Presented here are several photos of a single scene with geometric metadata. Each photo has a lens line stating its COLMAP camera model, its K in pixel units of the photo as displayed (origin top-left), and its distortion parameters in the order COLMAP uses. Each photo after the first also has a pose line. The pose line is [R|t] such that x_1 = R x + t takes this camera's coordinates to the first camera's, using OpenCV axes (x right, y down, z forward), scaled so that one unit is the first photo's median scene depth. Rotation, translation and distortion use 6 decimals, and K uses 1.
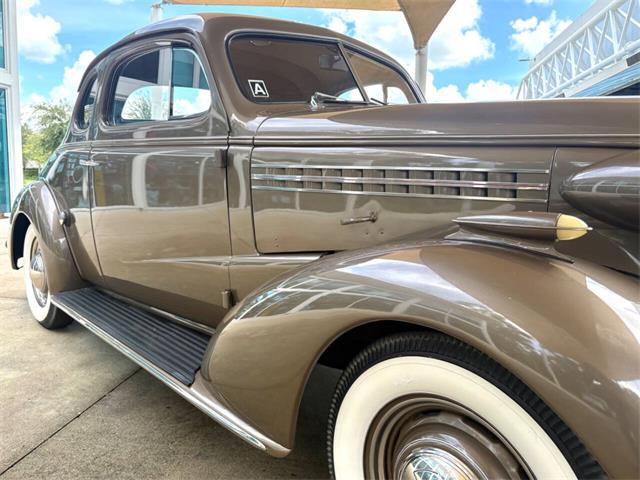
lens RADIAL K [[522.6, 0, 328.9], [0, 522.6, 235.9], [0, 0, 1]] dist [0.009800, 0.004467]
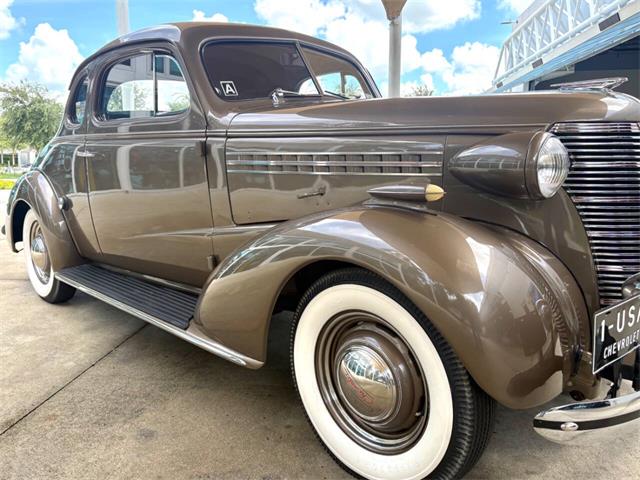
lens RADIAL K [[556.7, 0, 320.0], [0, 556.7, 240.0], [0, 0, 1]] dist [0.016135, 0.011478]
pose [[0.999183, -0.039368, 0.009104, 0.039772], [0.038913, 0.998200, 0.045642, 0.013251], [-0.010884, -0.045251, 0.998916, -0.243133]]
